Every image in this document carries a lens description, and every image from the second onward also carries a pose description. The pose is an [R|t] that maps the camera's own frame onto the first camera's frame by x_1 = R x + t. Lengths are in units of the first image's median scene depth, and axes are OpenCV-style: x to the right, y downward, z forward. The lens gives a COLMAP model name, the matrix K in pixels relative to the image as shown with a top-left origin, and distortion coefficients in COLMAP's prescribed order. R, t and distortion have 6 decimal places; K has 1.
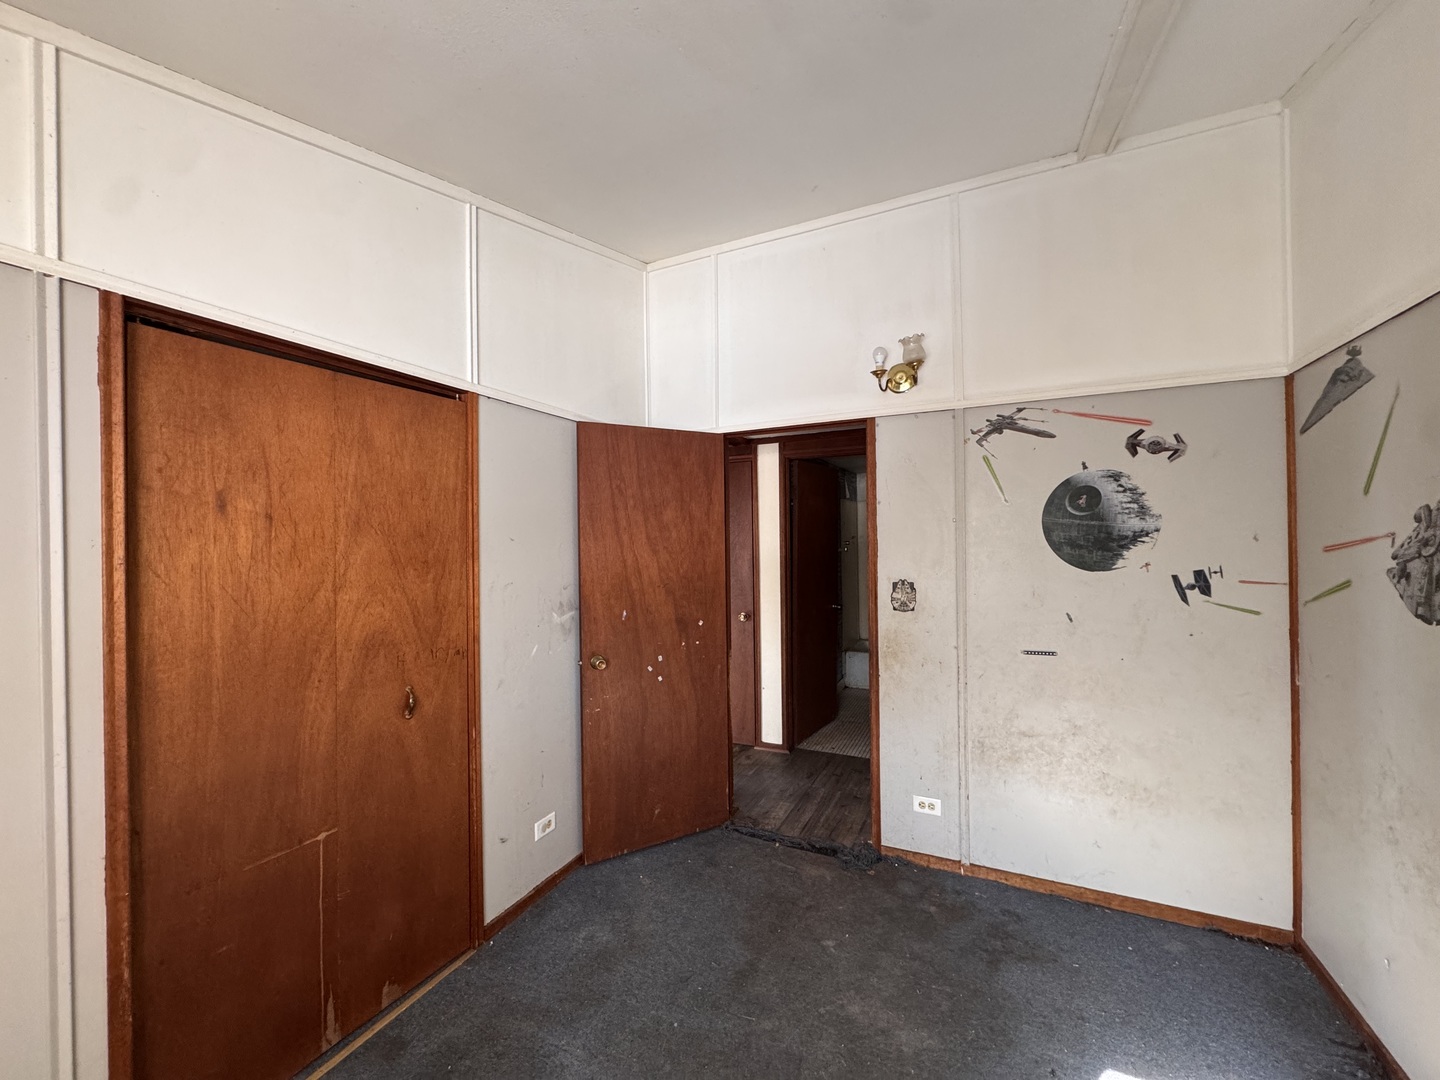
lens RADIAL K [[573.2, 0, 720.0], [0, 573.2, 540.0], [0, 0, 1]] dist [-0.000461, -0.000593]
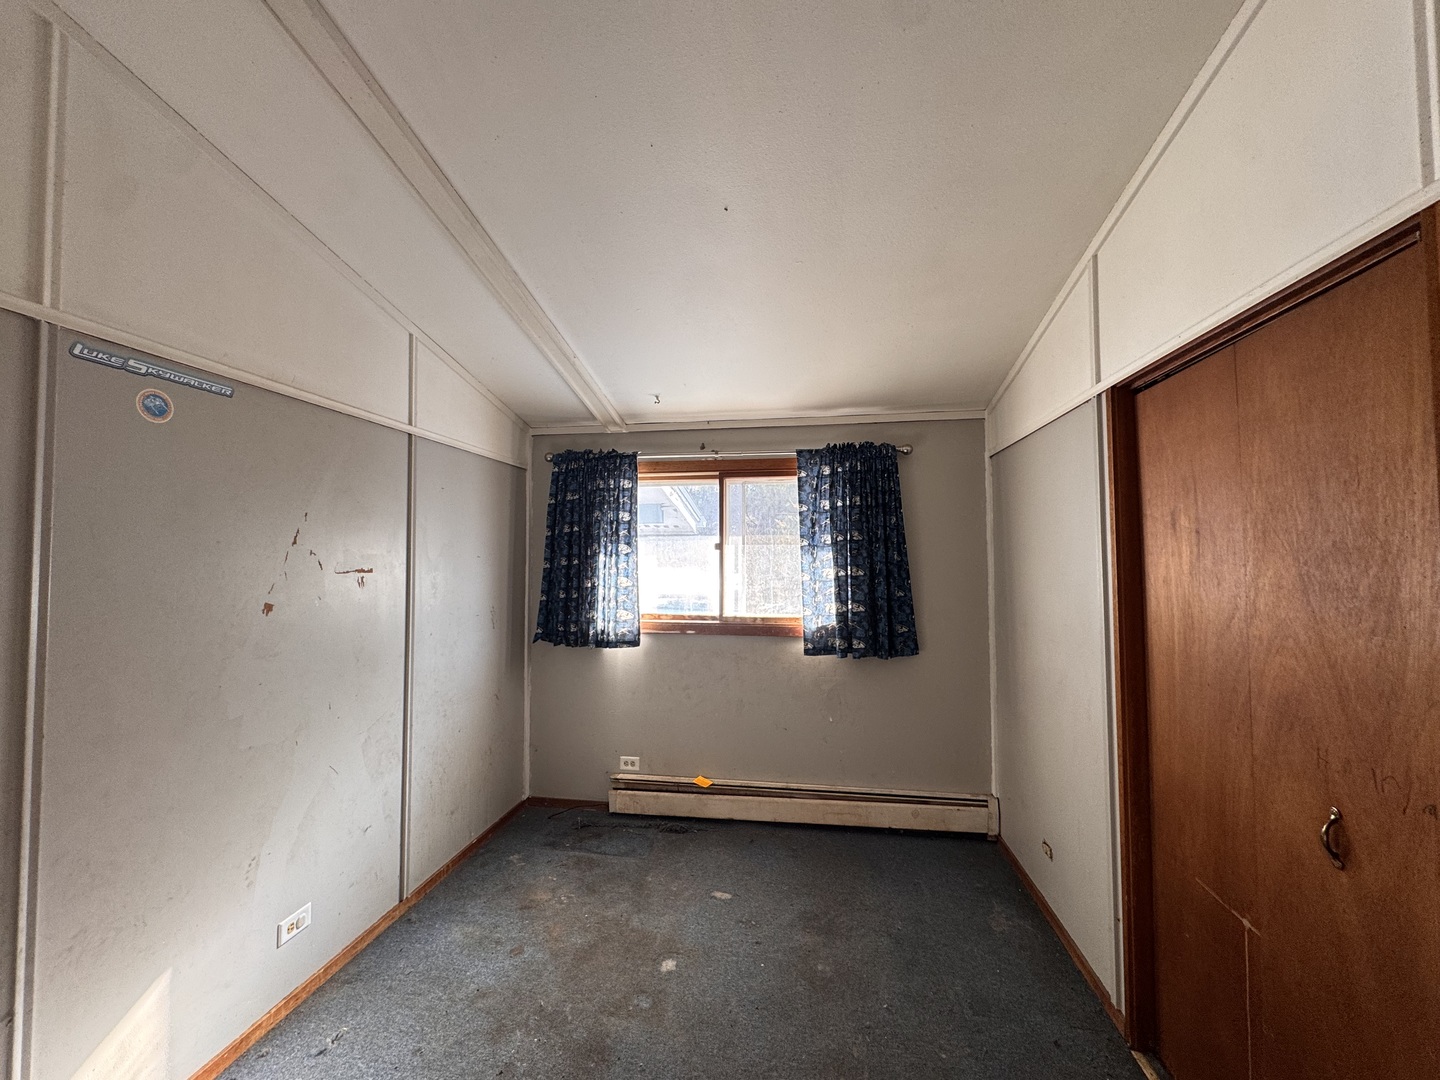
lens RADIAL K [[573.2, 0, 720.0], [0, 573.2, 540.0], [0, 0, 1]] dist [-0.000461, -0.000593]
pose [[-0.953614, 0.009710, -0.300877, 0.269616], [0.018367, 0.999494, -0.025957, -0.016654], [0.300473, -0.030279, -0.953310, 1.689072]]
